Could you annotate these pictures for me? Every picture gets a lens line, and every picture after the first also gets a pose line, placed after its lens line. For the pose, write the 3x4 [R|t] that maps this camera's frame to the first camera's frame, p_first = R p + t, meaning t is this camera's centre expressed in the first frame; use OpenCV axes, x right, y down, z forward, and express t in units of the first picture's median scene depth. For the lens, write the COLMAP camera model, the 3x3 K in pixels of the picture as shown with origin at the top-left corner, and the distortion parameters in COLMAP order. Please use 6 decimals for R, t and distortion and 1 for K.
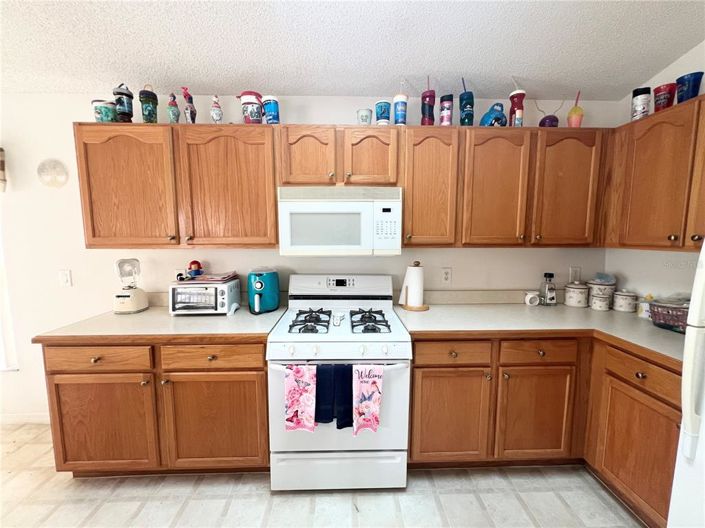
lens RADIAL K [[283.2, 0, 352.5], [0, 283.2, 264.0], [0, 0, 1]] dist [0.000614, 0.000244]
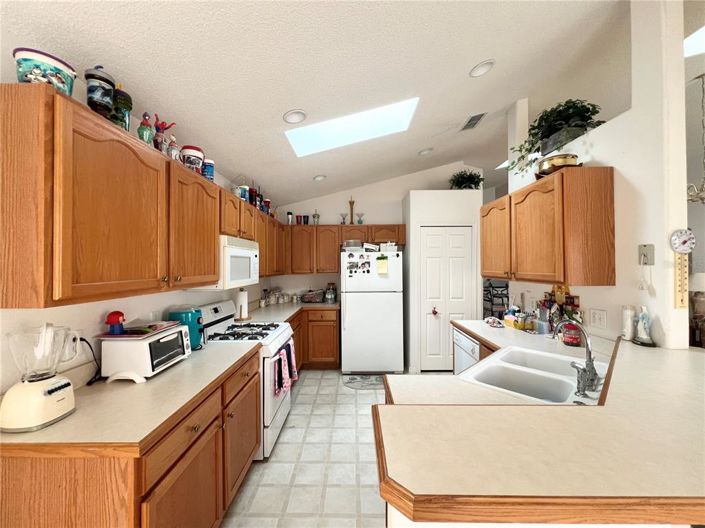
lens RADIAL K [[279.6, 0, 352.5], [0, 279.6, 264.0], [0, 0, 1]] dist [0.000176, -0.000002]
pose [[0.027472, 0.005965, 0.999605, -1.473762], [0.109810, 0.993912, -0.008949, -0.069029], [-0.993573, 0.110013, 0.026649, 0.408554]]
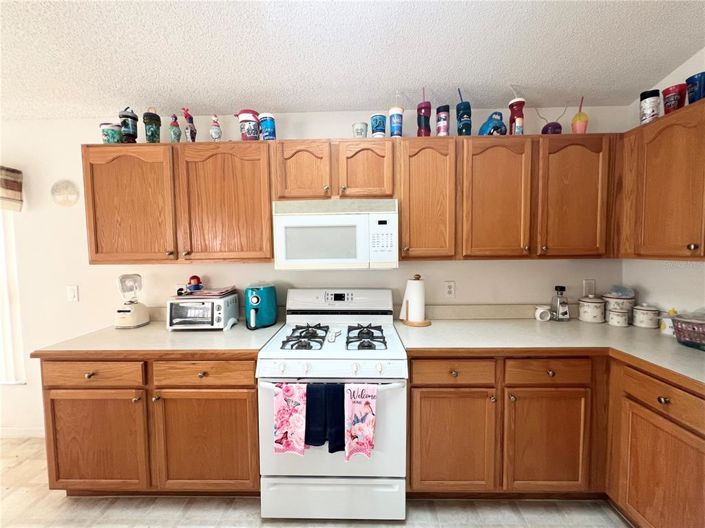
lens RADIAL K [[283.2, 0, 352.5], [0, 283.2, 264.0], [0, 0, 1]] dist [0.000614, 0.000244]
pose [[0.998583, -0.009139, -0.052425, 0.067101], [0.006513, 0.998726, -0.050038, 0.001449], [0.052815, 0.049625, 0.997370, 0.026165]]
